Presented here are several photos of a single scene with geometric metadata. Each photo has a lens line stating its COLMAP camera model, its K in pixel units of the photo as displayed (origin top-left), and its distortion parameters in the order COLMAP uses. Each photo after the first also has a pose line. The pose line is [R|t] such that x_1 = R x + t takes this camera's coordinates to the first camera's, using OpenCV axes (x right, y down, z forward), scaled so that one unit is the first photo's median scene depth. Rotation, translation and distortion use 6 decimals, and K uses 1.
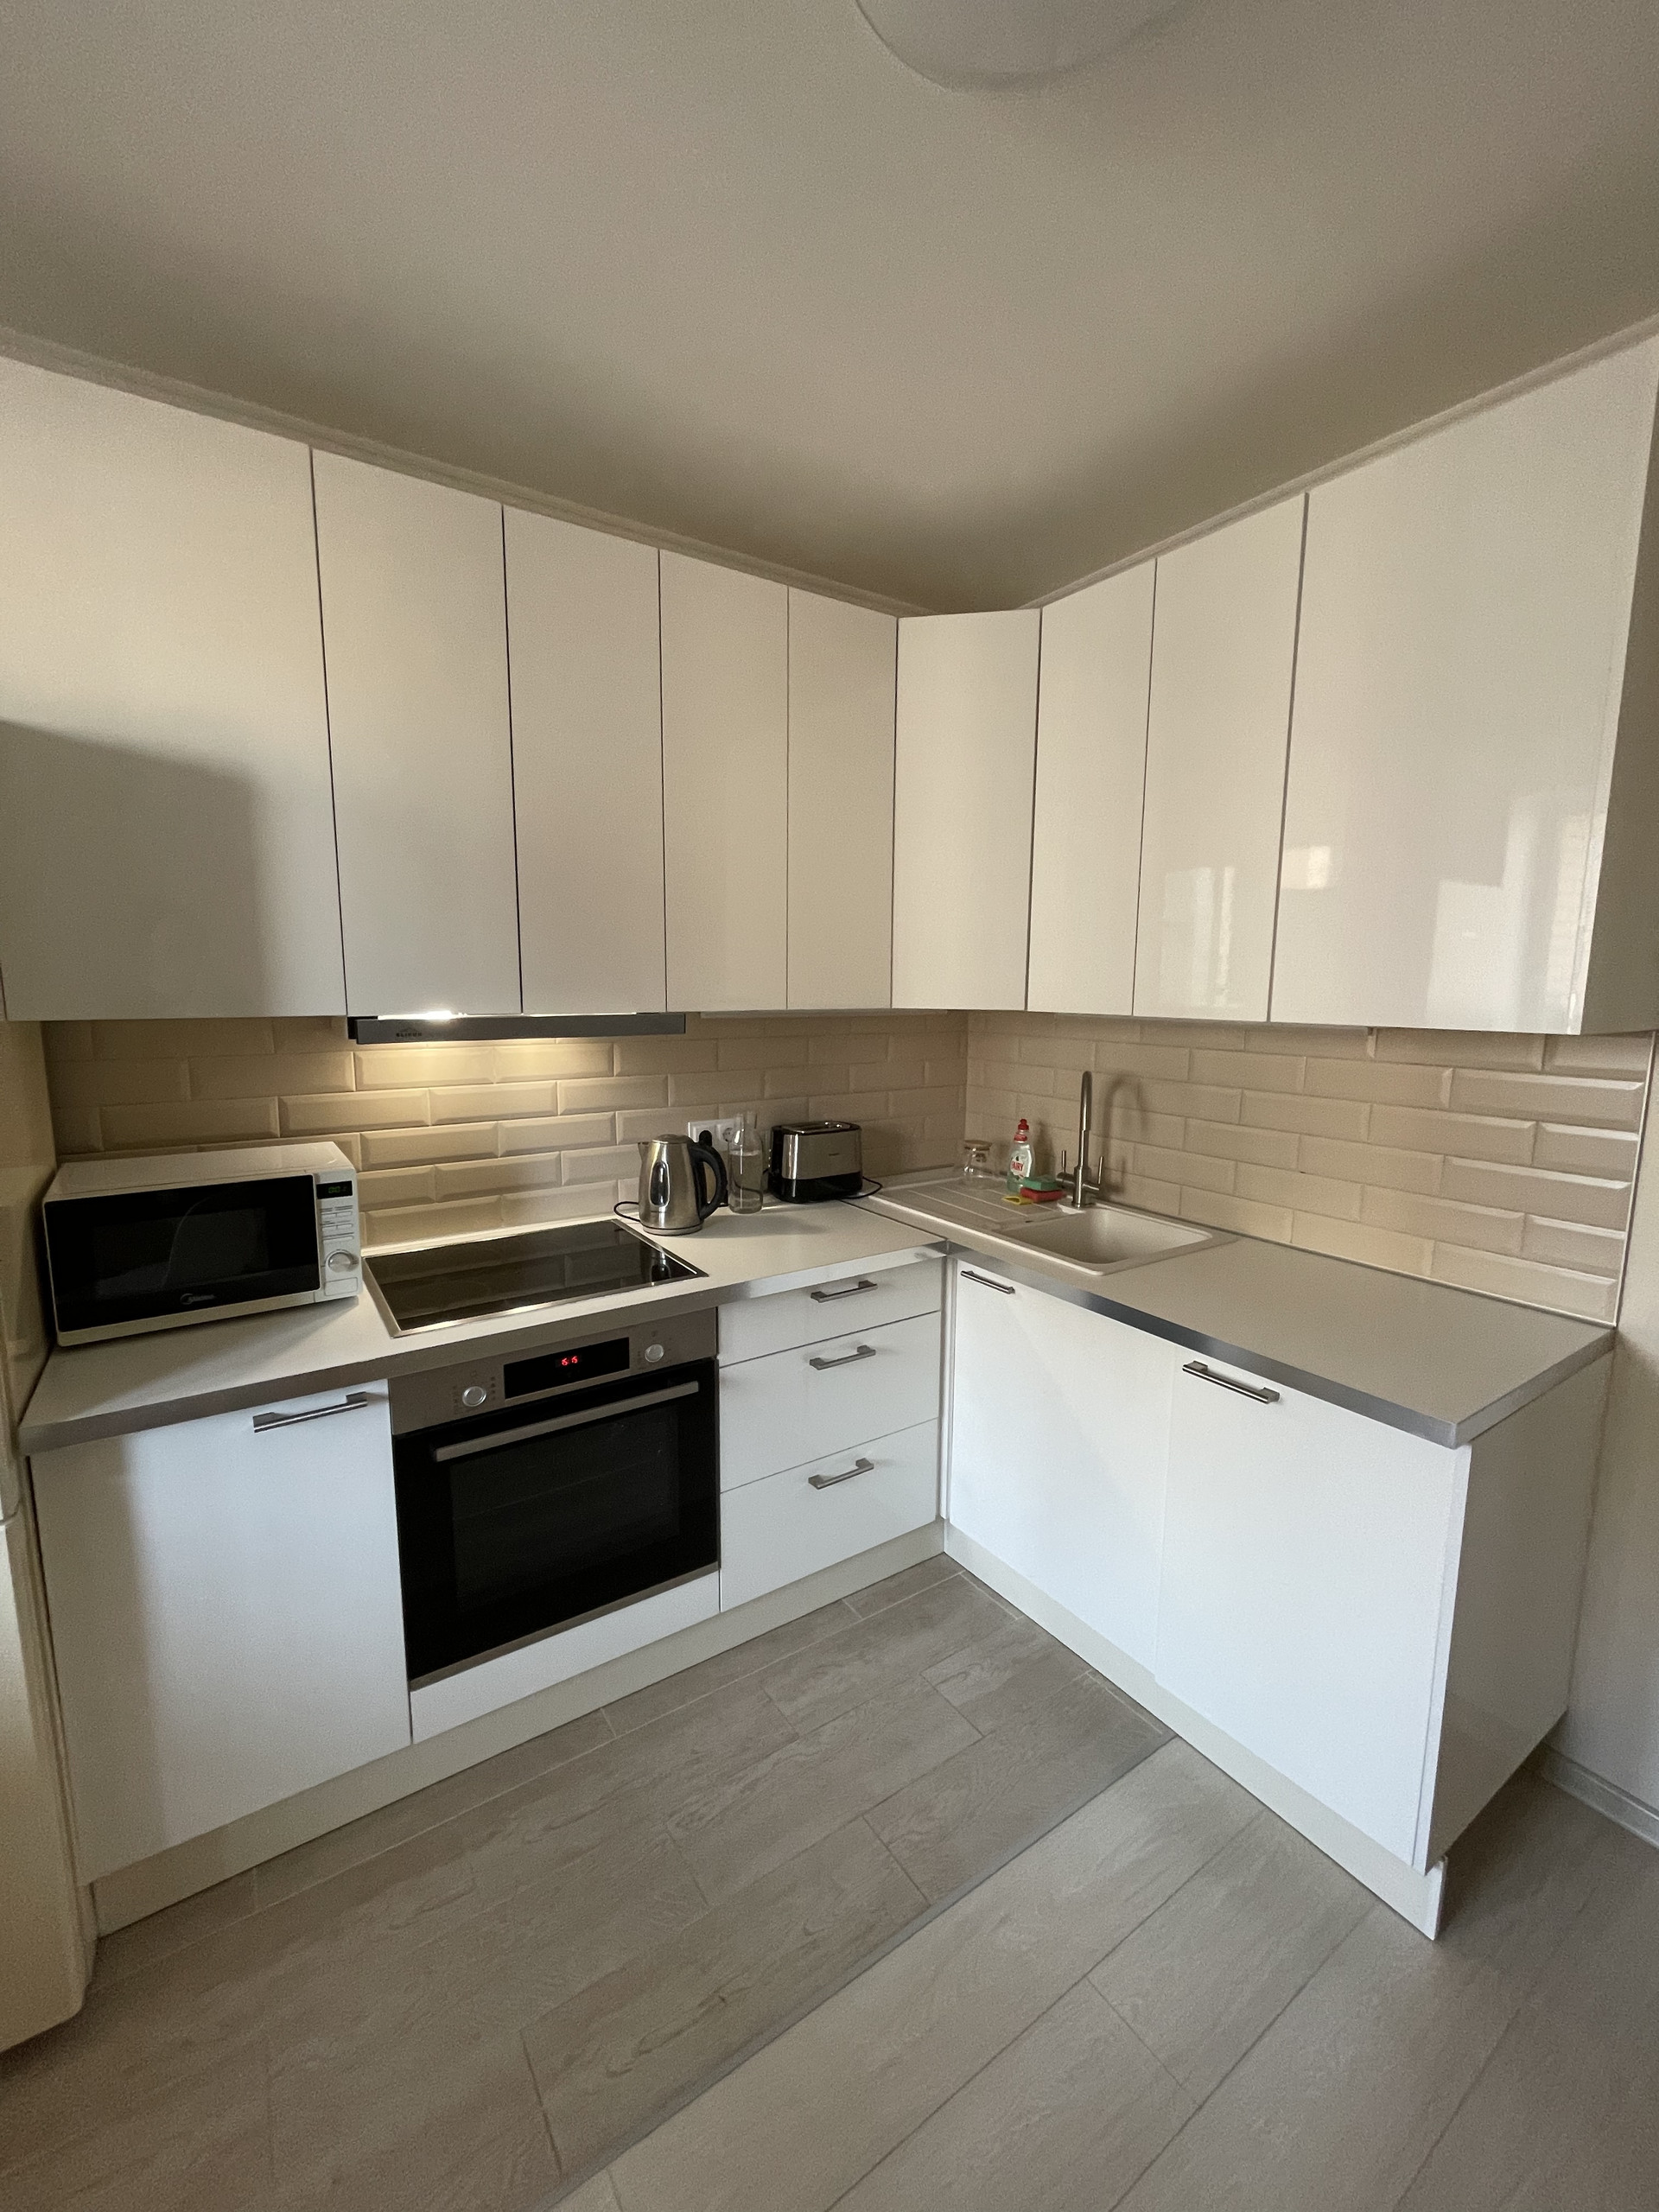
lens RADIAL K [[893.8, 0, 825.4], [0, 893.8, 1113.1], [0, 0, 1]] dist [-0.001709, -0.000030]
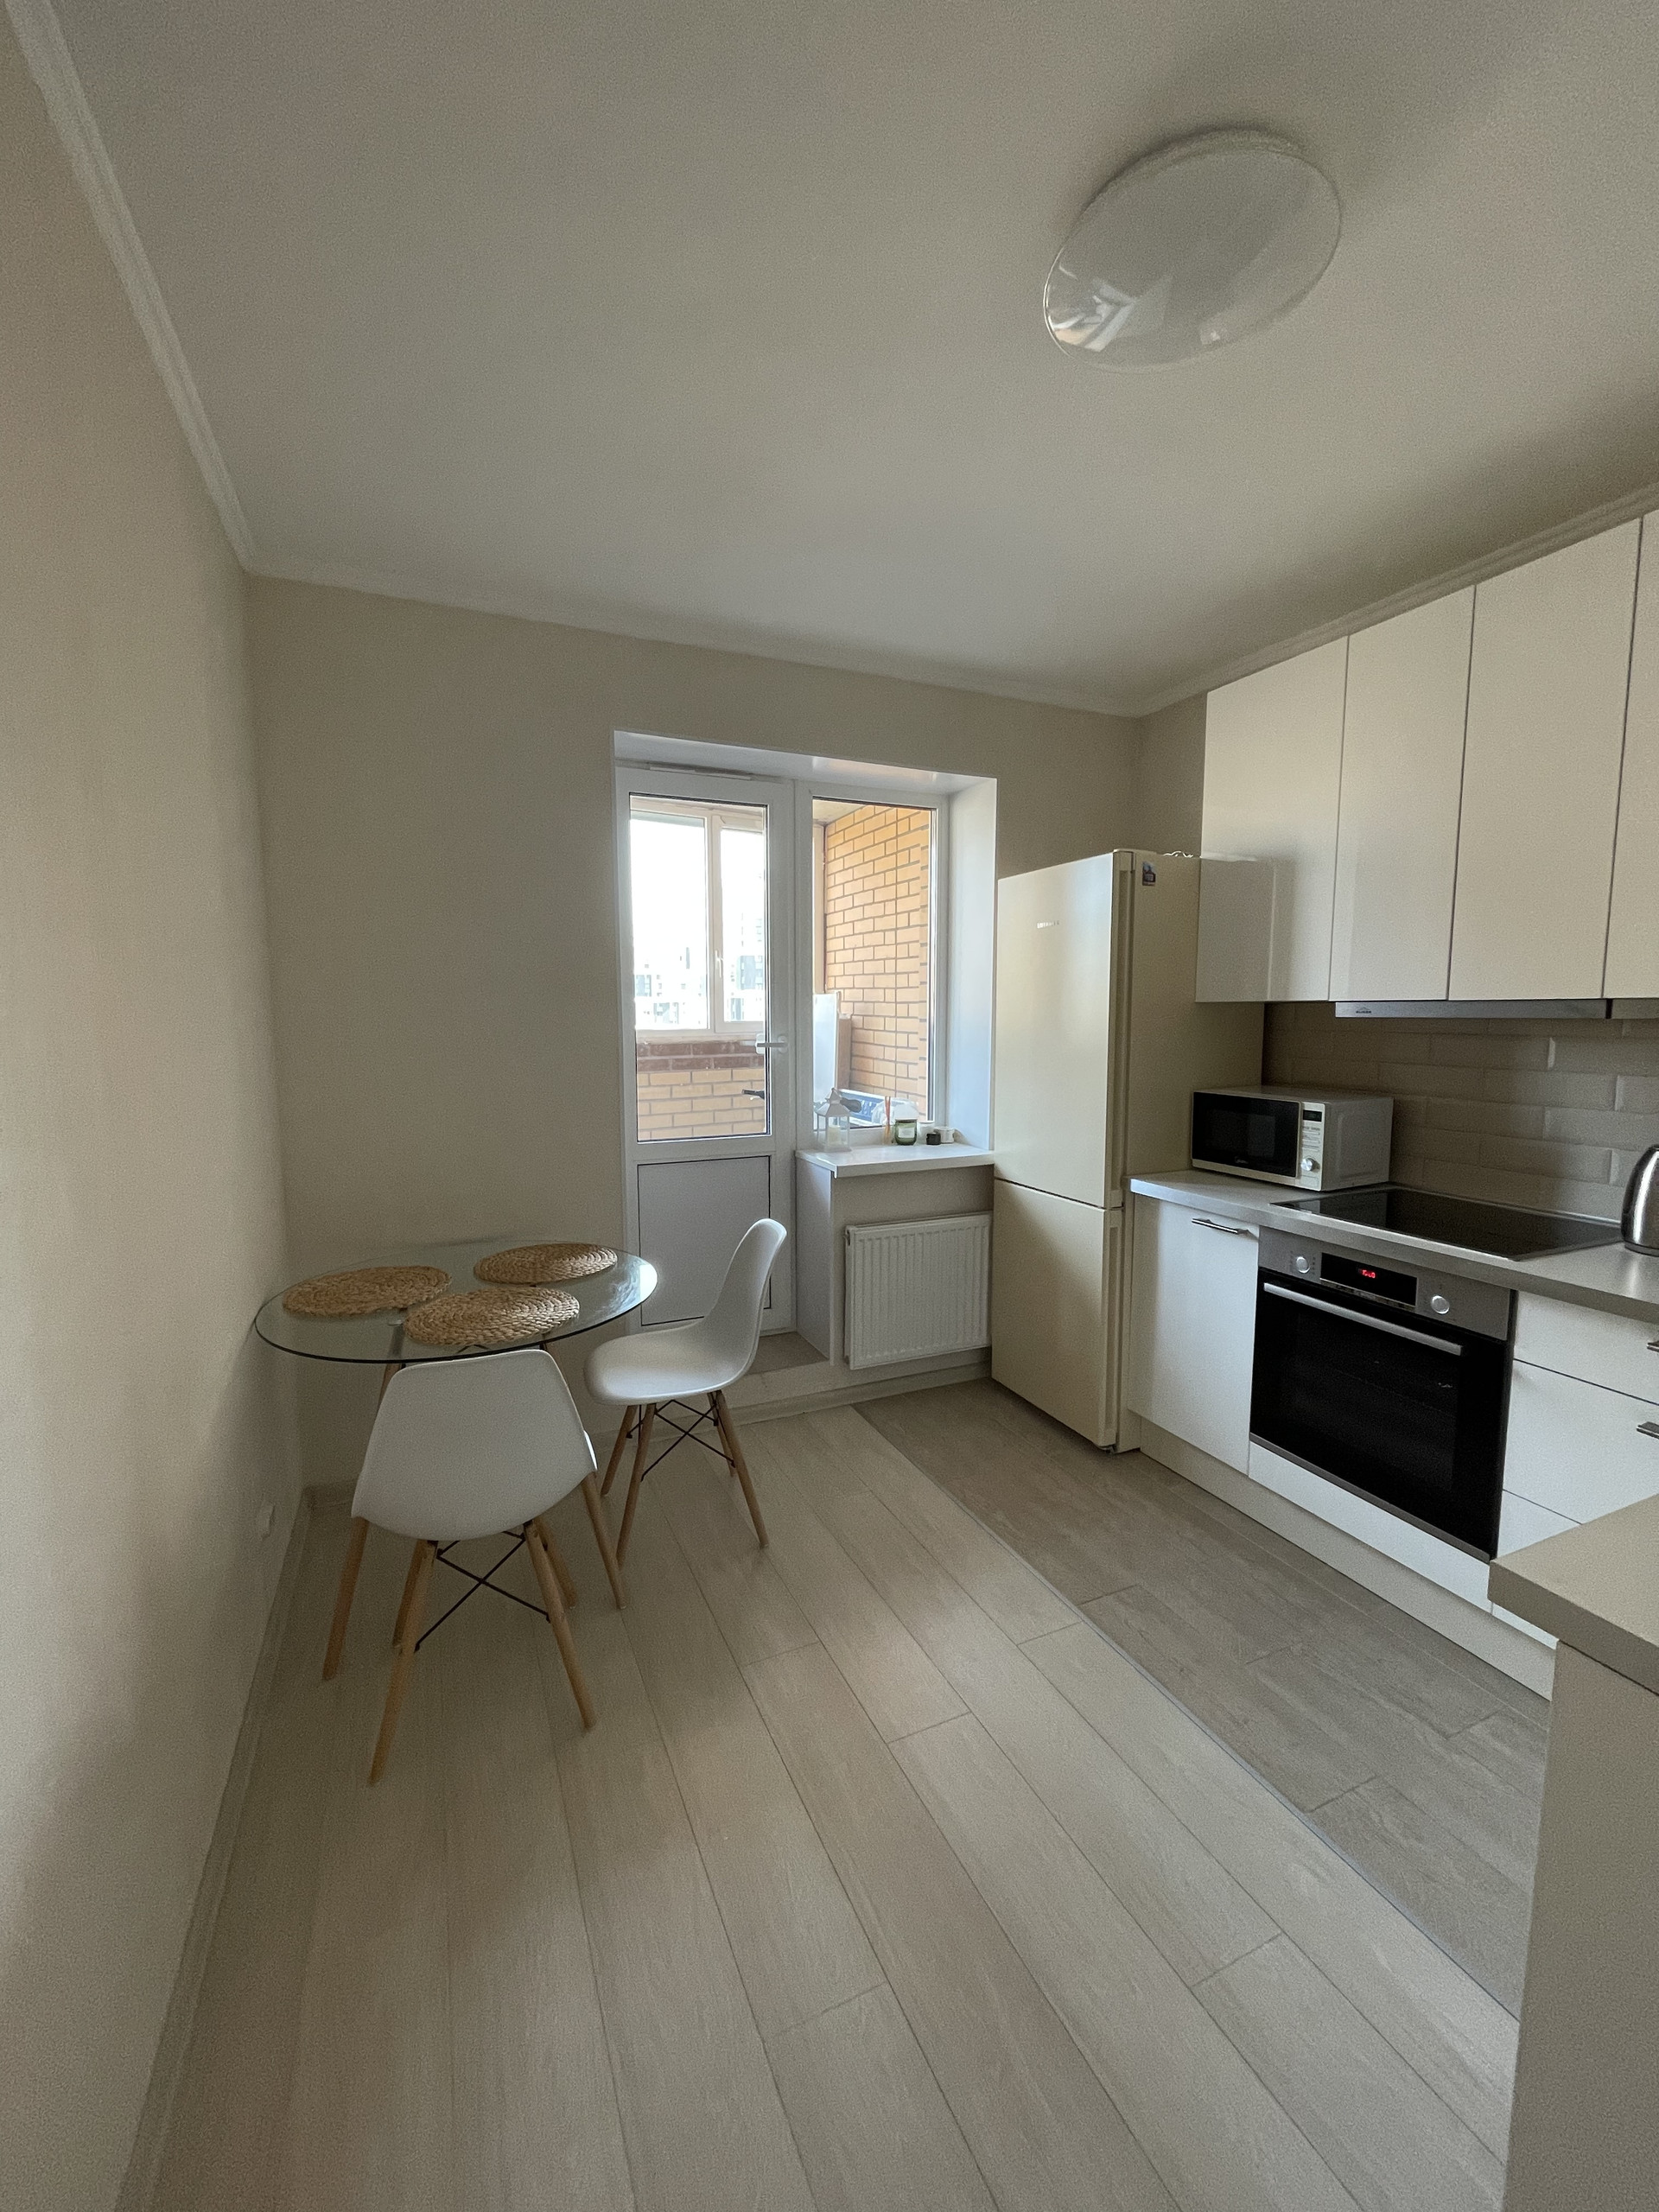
lens RADIAL K [[893.8, 0, 825.4], [0, 893.8, 1113.1], [0, 0, 1]] dist [-0.001709, -0.000030]
pose [[-0.167819, 0.109276, -0.979743, 1.085313], [-0.139915, 0.981137, 0.133397, -0.005280], [0.975839, 0.159467, -0.149364, 0.422294]]
